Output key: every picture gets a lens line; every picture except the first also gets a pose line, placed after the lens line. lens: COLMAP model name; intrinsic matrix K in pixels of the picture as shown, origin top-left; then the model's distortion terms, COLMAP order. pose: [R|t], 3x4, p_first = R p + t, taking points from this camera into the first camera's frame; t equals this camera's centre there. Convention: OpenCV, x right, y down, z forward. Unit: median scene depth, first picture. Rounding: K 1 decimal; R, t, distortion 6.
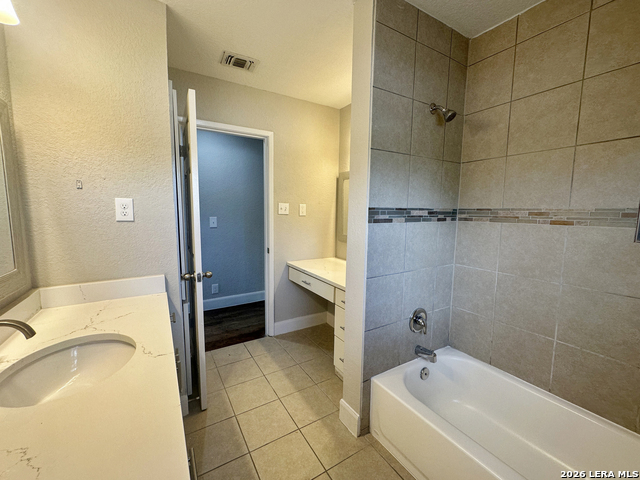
lens RADIAL K [[257.6, 0, 318.9], [0, 257.6, 237.9], [0, 0, 1]] dist [-0.009247, -0.000399]
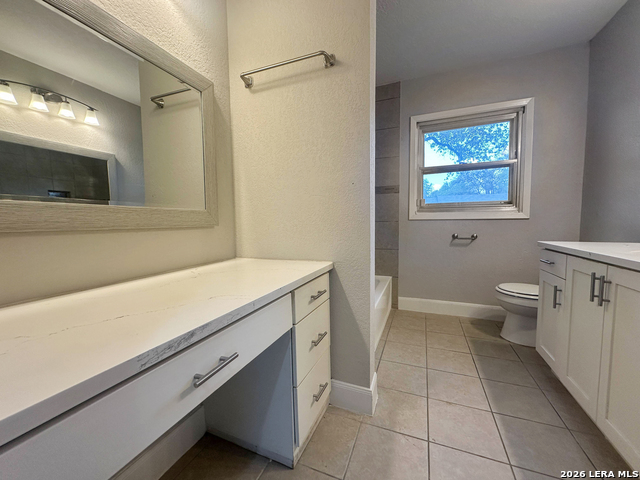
lens RADIAL K [[257.6, 0, 318.9], [0, 257.6, 237.9], [0, 0, 1]] dist [-0.009247, -0.000399]
pose [[-0.604075, -0.046990, 0.795541, -0.287712], [0.093974, 0.987095, 0.129661, 0.030930], [-0.791367, 0.153085, -0.591864, 1.034324]]
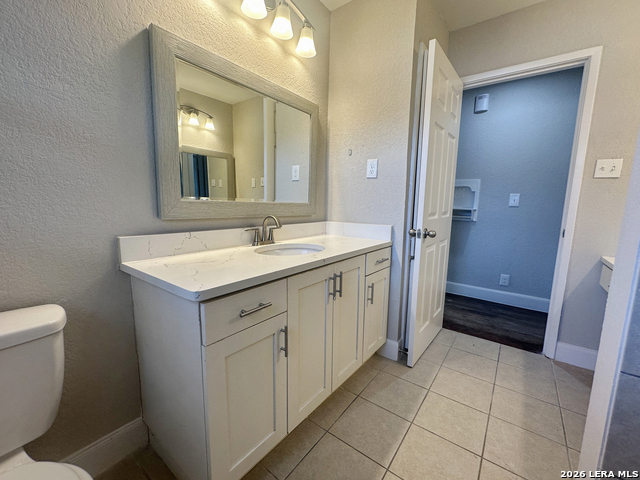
lens RADIAL K [[257.6, 0, 318.9], [0, 257.6, 237.9], [0, 0, 1]] dist [-0.009247, -0.000399]
pose [[0.383423, 0.130308, -0.914334, 0.205008], [-0.110406, 0.989364, 0.094703, 0.081011], [0.916950, 0.064636, 0.393732, 0.173161]]
